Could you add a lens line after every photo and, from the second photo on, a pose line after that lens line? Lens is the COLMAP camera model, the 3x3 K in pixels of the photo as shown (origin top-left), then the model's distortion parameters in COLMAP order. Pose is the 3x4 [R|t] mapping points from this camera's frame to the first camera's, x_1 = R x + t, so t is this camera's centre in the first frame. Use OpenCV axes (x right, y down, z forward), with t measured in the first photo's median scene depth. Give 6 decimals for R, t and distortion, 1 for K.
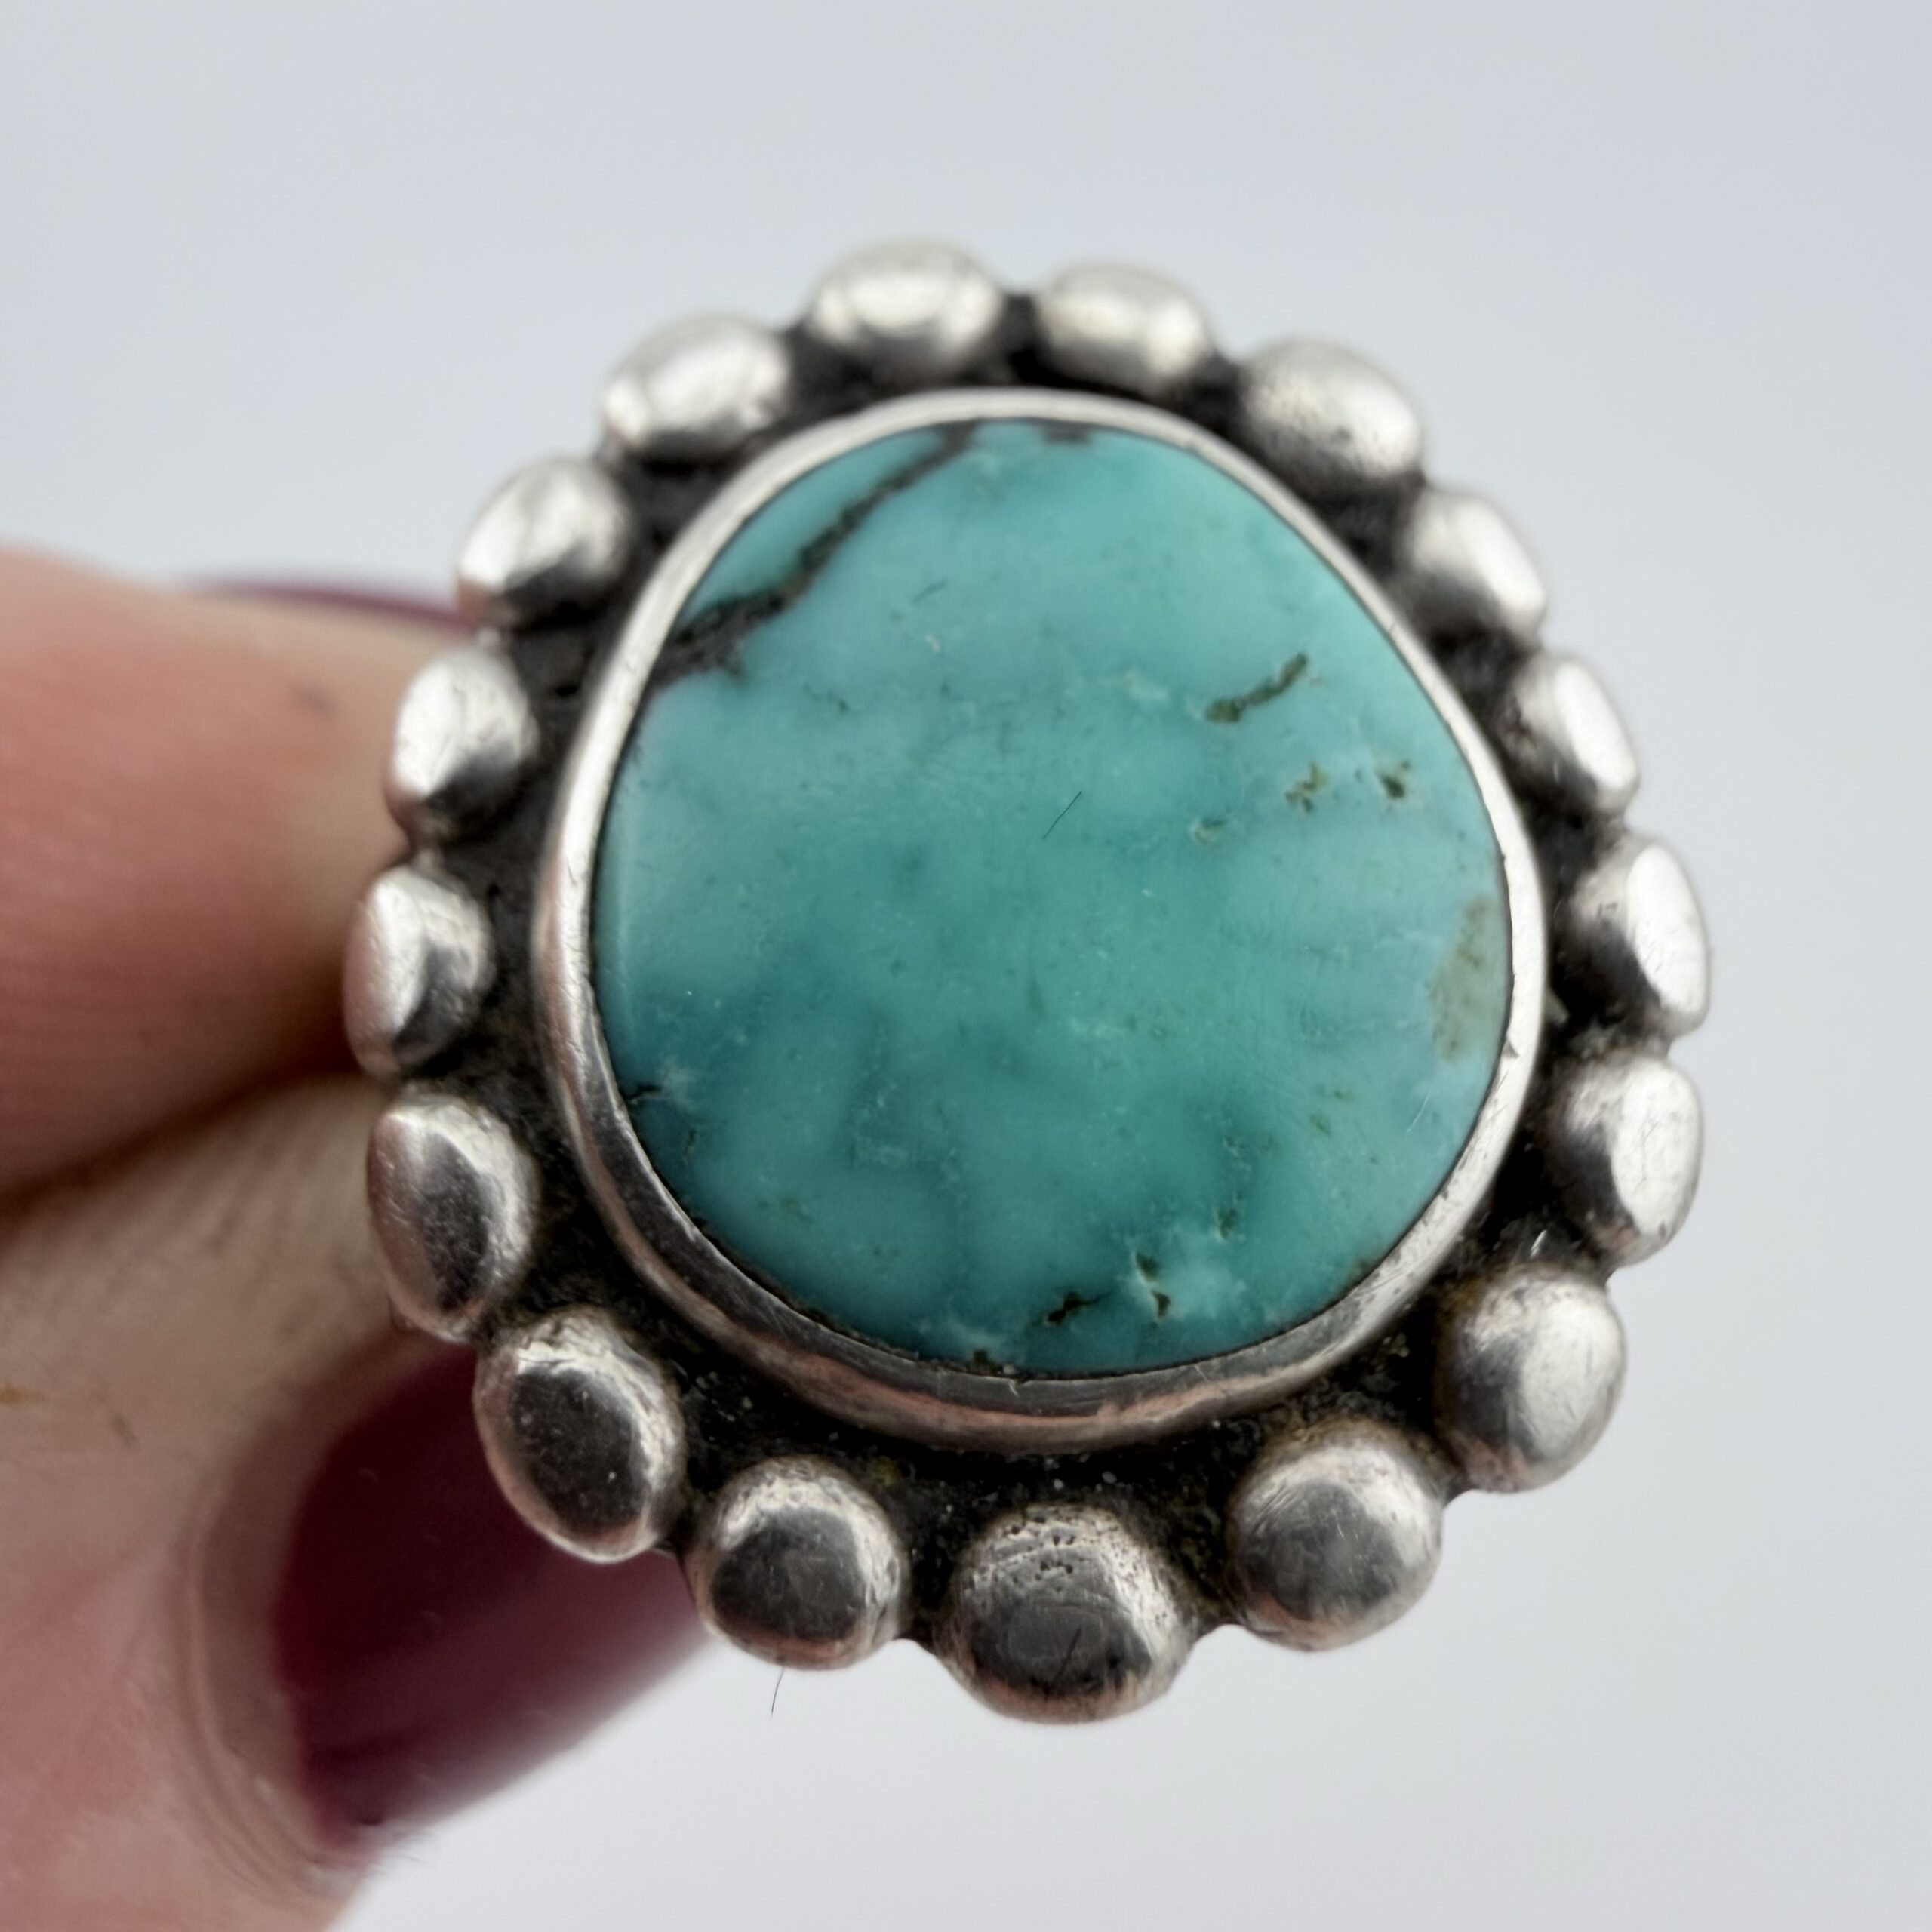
lens RADIAL K [[1741.5, 0, 963.7], [0, 1741.5, 790.3], [0, 0, 1]] dist [0.107627, 0.003119]
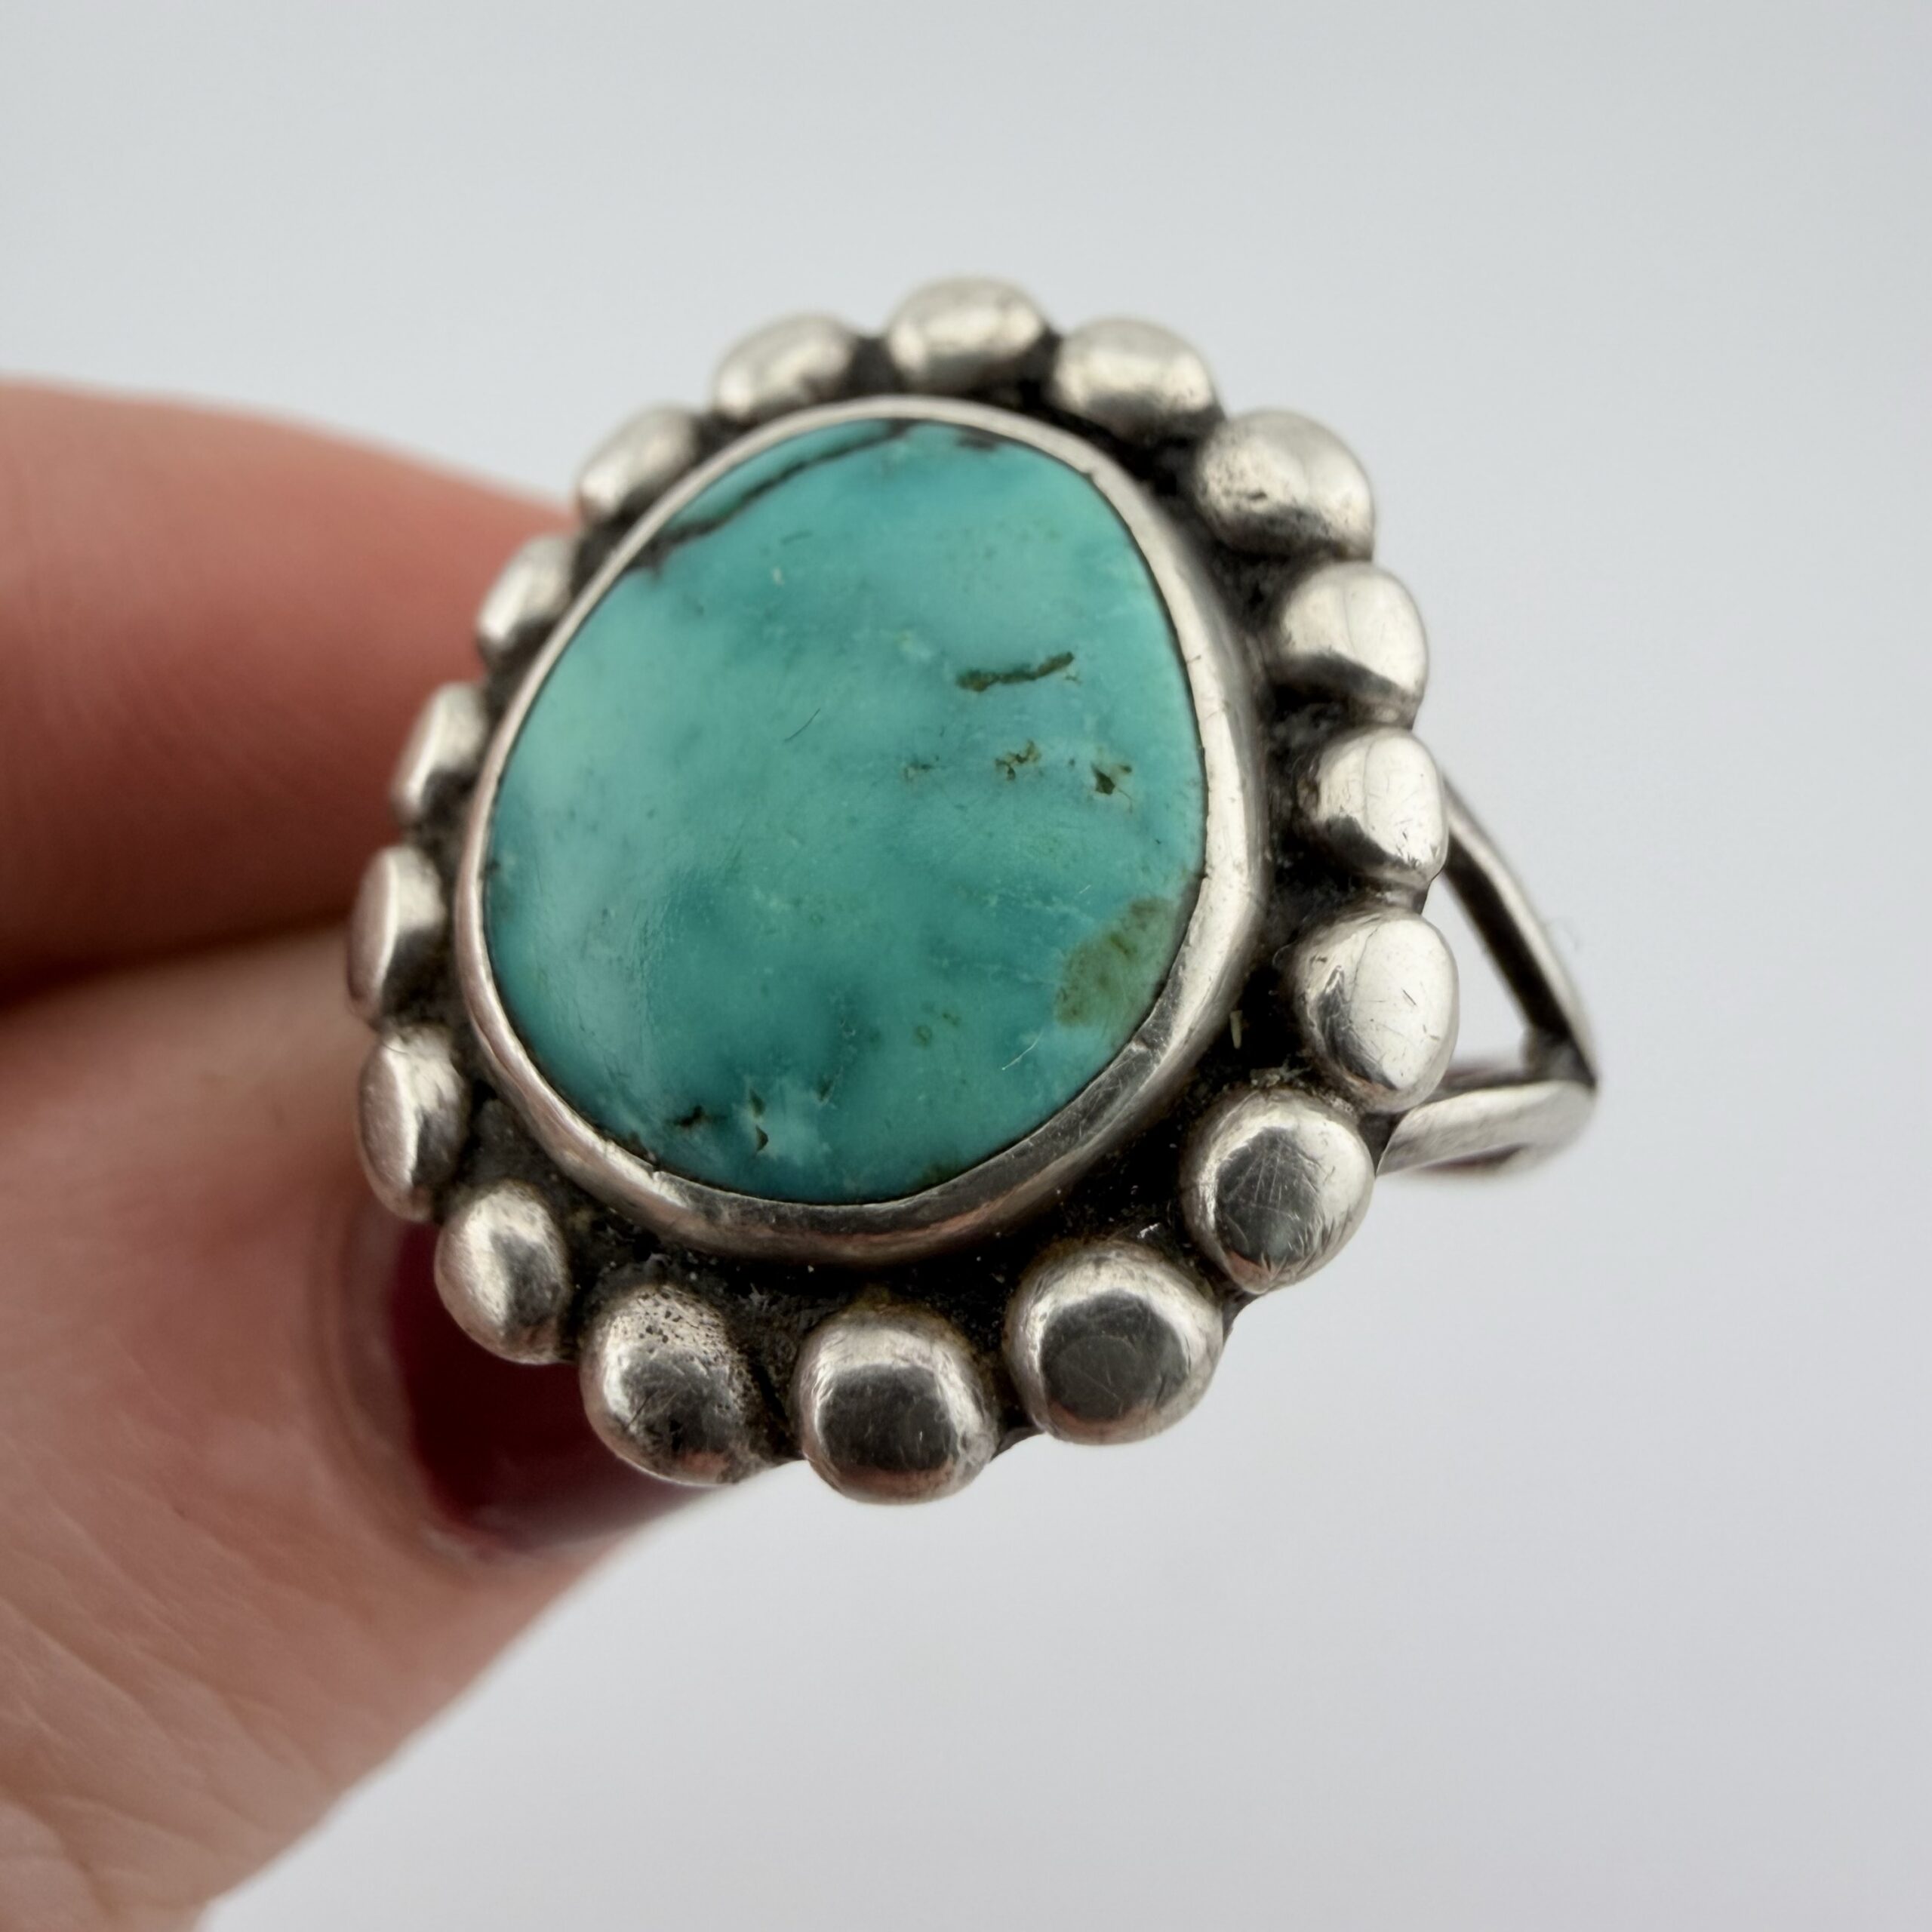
lens RADIAL K [[1741.5, 0, 963.7], [0, 1741.5, 790.3], [0, 0, 1]] dist [0.107627, 0.003119]
pose [[0.882754, 0.236256, -0.406114, 0.633673], [-0.258713, 0.965954, -0.000412, 0.027508], [0.392190, 0.105430, 0.913822, -0.052173]]
